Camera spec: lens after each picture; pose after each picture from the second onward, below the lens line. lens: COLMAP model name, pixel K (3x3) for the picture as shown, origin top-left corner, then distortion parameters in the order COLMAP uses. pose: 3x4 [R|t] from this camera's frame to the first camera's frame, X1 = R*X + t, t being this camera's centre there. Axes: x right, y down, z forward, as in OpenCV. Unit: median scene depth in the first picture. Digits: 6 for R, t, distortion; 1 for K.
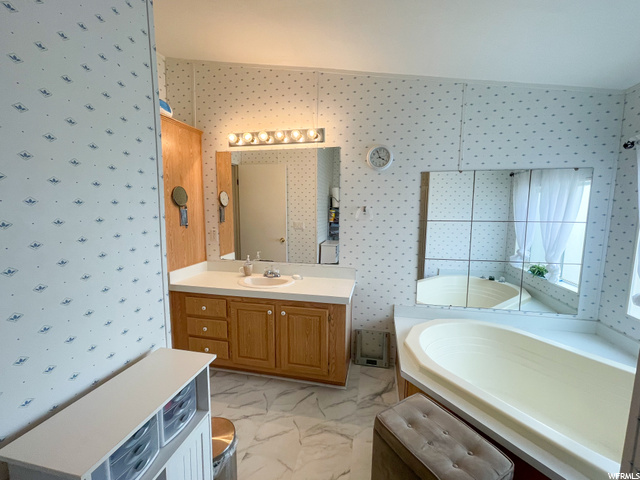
lens RADIAL K [[274.1, 0, 318.2], [0, 274.1, 239.0], [0, 0, 1]] dist [-0.001870, -0.000389]
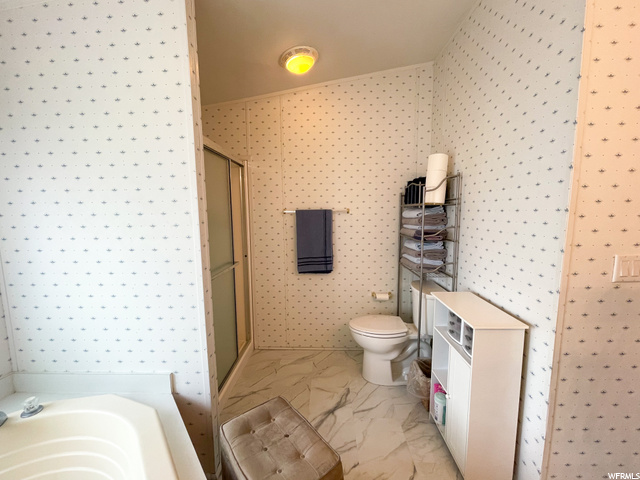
lens RADIAL K [[265.5, 0, 320.0], [0, 265.5, 240.0], [0, 0, 1]] dist [-0.001223, -0.000114]
pose [[-0.973097, 0.031177, -0.228276, 0.212002], [-0.020669, 0.974994, 0.221269, -0.070156], [0.229467, 0.220034, -0.948119, 0.779868]]
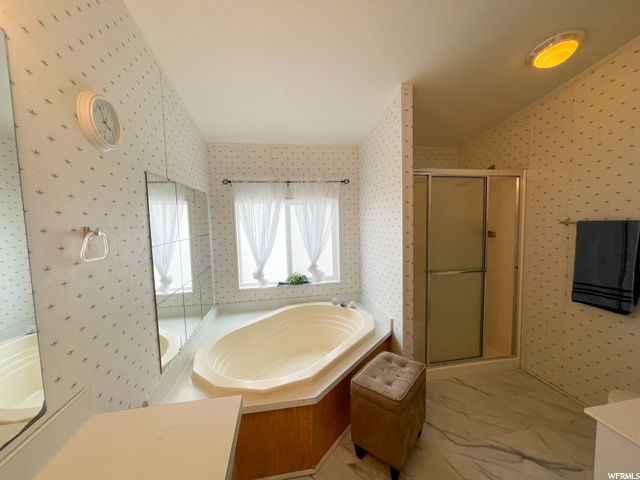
lens RADIAL K [[274.1, 0, 318.2], [0, 274.1, 239.0], [0, 0, 1]] dist [-0.001870, -0.000389]
pose [[-0.383677, -0.056610, 0.921731, -0.334373], [0.131995, 0.984509, 0.115409, -0.097578], [-0.913985, 0.165943, -0.370261, 0.800841]]
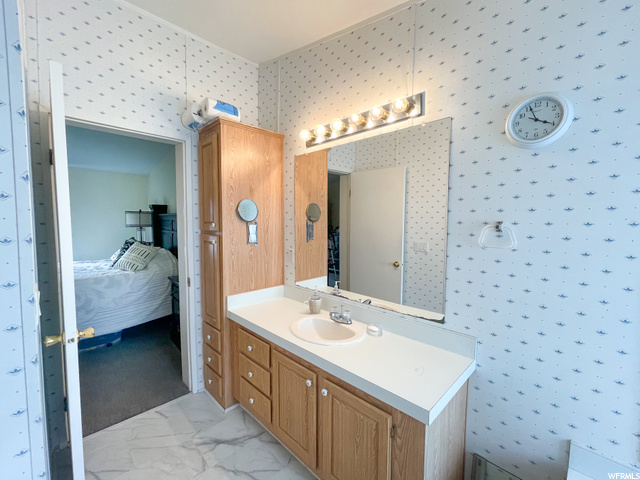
lens RADIAL K [[274.1, 0, 318.2], [0, 274.1, 239.0], [0, 0, 1]] dist [-0.001870, -0.000389]
pose [[0.840130, 0.034357, -0.541295, 0.156533], [-0.061576, 0.997581, -0.032251, -0.047088], [0.538878, 0.060426, 0.840214, 0.373274]]
